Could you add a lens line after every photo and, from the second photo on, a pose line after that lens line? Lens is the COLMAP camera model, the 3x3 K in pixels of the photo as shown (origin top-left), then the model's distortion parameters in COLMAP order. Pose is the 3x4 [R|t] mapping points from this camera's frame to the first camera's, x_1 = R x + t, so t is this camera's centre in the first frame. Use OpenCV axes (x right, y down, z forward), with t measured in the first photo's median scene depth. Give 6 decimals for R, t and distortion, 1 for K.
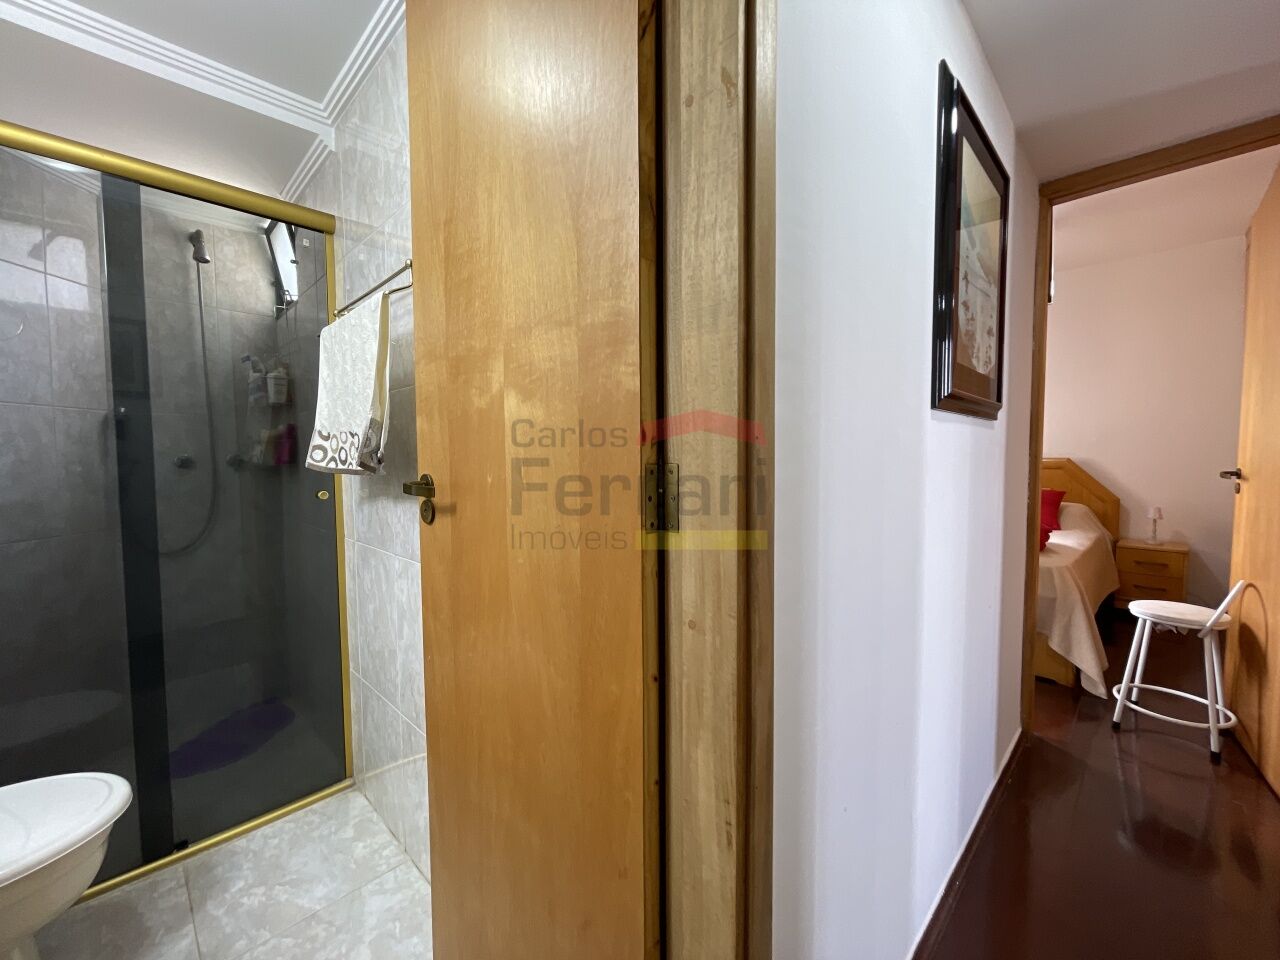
lens RADIAL K [[520.5, 0, 657.0], [0, 520.5, 482.1], [0, 0, 1]] dist [-0.004312, -0.000457]
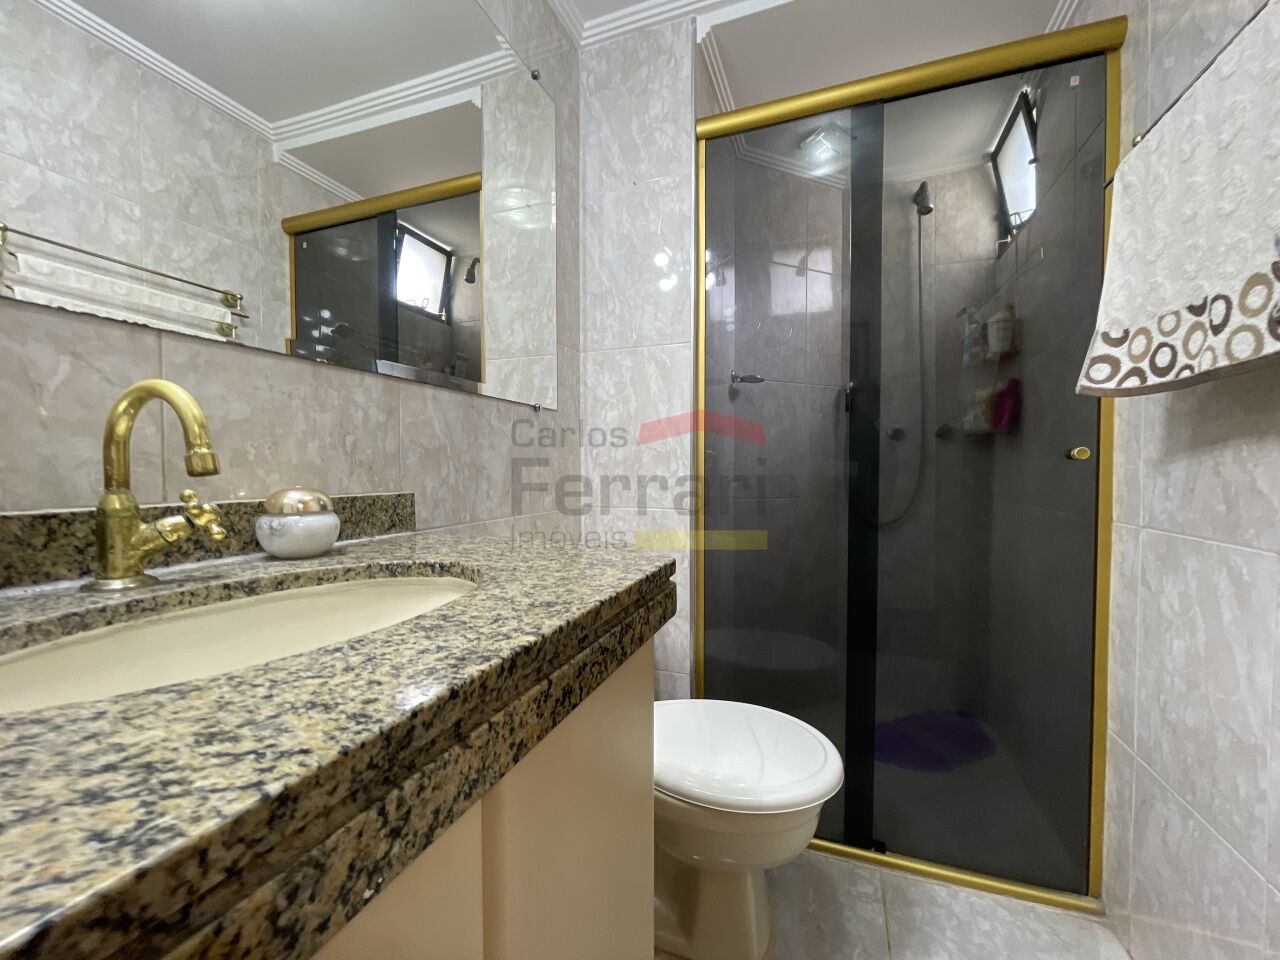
lens RADIAL K [[516.2, 0, 640.0], [0, 516.2, 480.0], [0, 0, 1]] dist [0.000149, 0.000630]
pose [[0.390649, 0.023574, -0.920238, -0.248947], [-0.051129, 0.998685, 0.003879, 0.084075], [0.919119, 0.045536, 0.391341, 0.220633]]
